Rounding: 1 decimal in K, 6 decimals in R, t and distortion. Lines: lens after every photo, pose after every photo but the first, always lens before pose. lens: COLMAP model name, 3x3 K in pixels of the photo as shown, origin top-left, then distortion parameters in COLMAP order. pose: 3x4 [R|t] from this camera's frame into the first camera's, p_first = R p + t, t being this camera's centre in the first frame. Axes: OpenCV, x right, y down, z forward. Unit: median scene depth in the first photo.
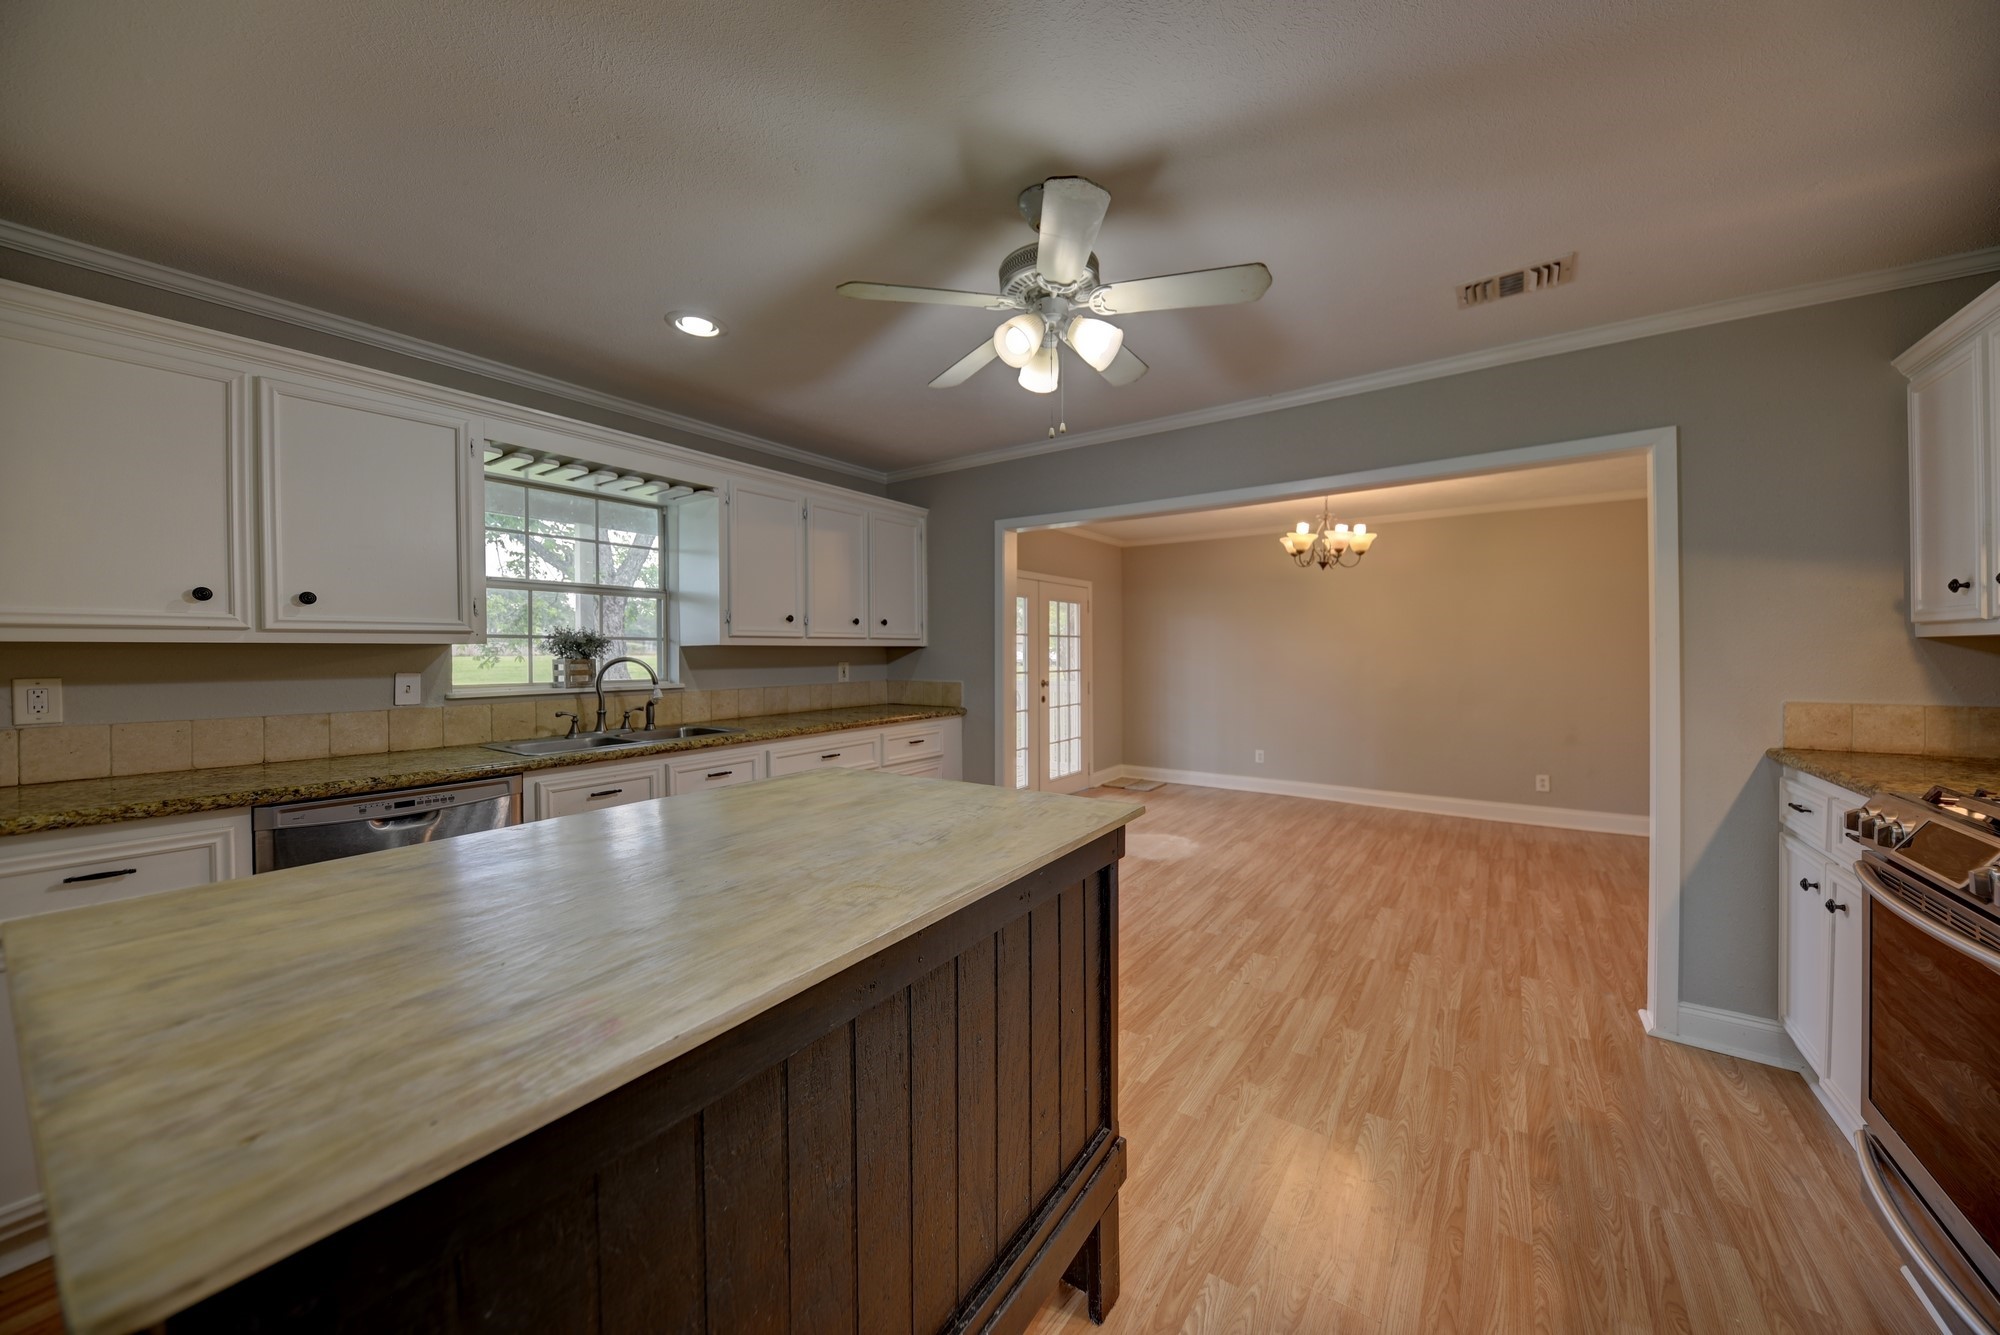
lens RADIAL K [[687.8, 0, 1029.3], [0, 687.8, 653.3], [0, 0, 1]] dist [0.000780, -0.000102]
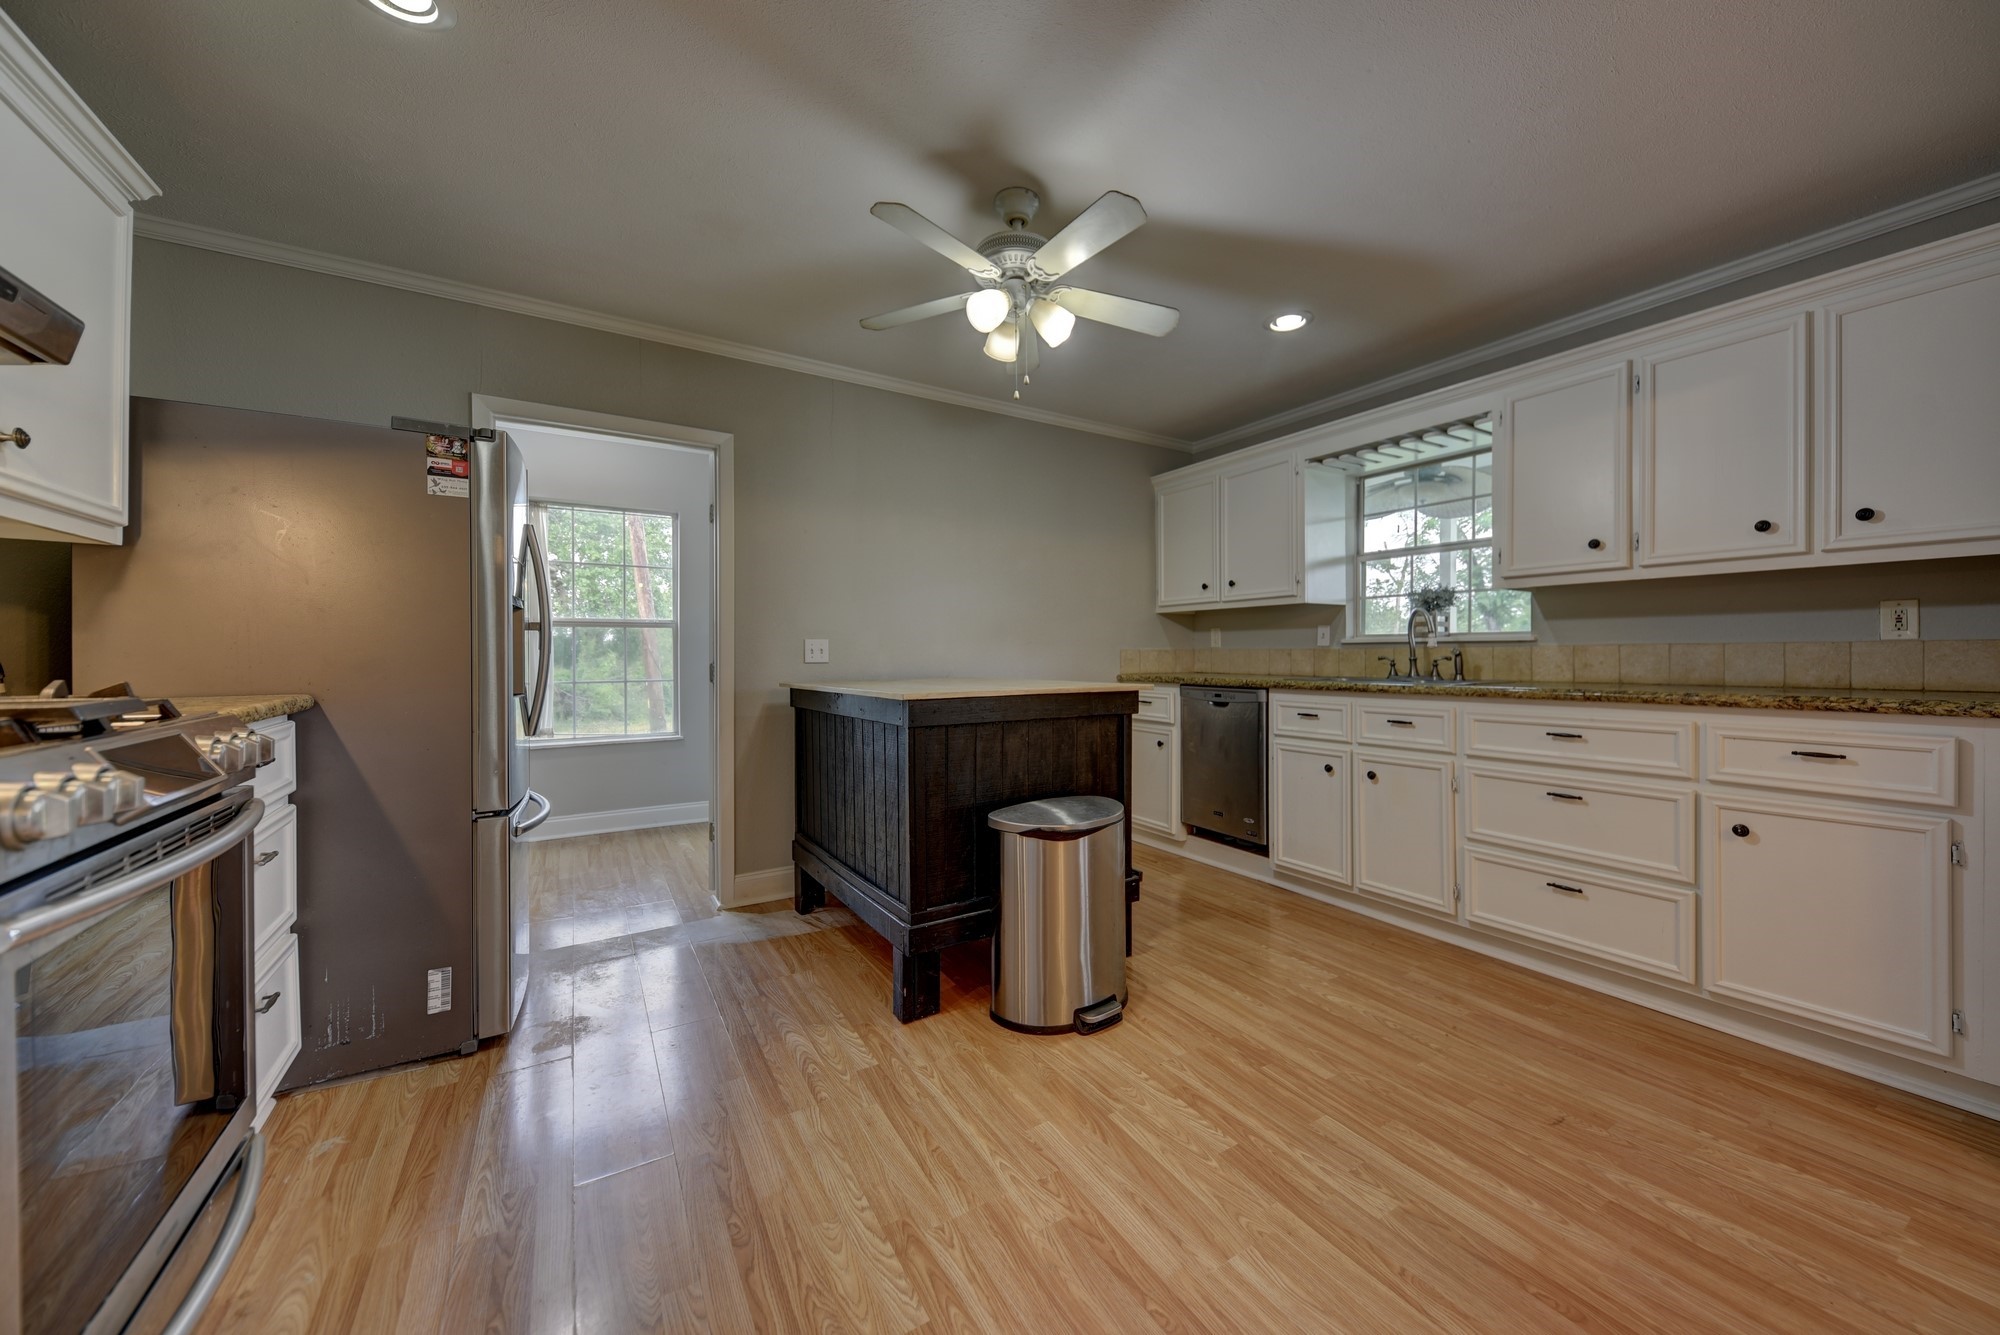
lens RADIAL K [[727.4, 0, 1030.3], [0, 727.4, 655.6], [0, 0, 1]] dist [0.000337, 0.000004]
pose [[-0.399861, 0.010515, -0.916515, 0.591473], [0.003884, 0.999945, 0.009777, 0.056761], [0.916568, 0.000350, -0.399880, 0.771976]]
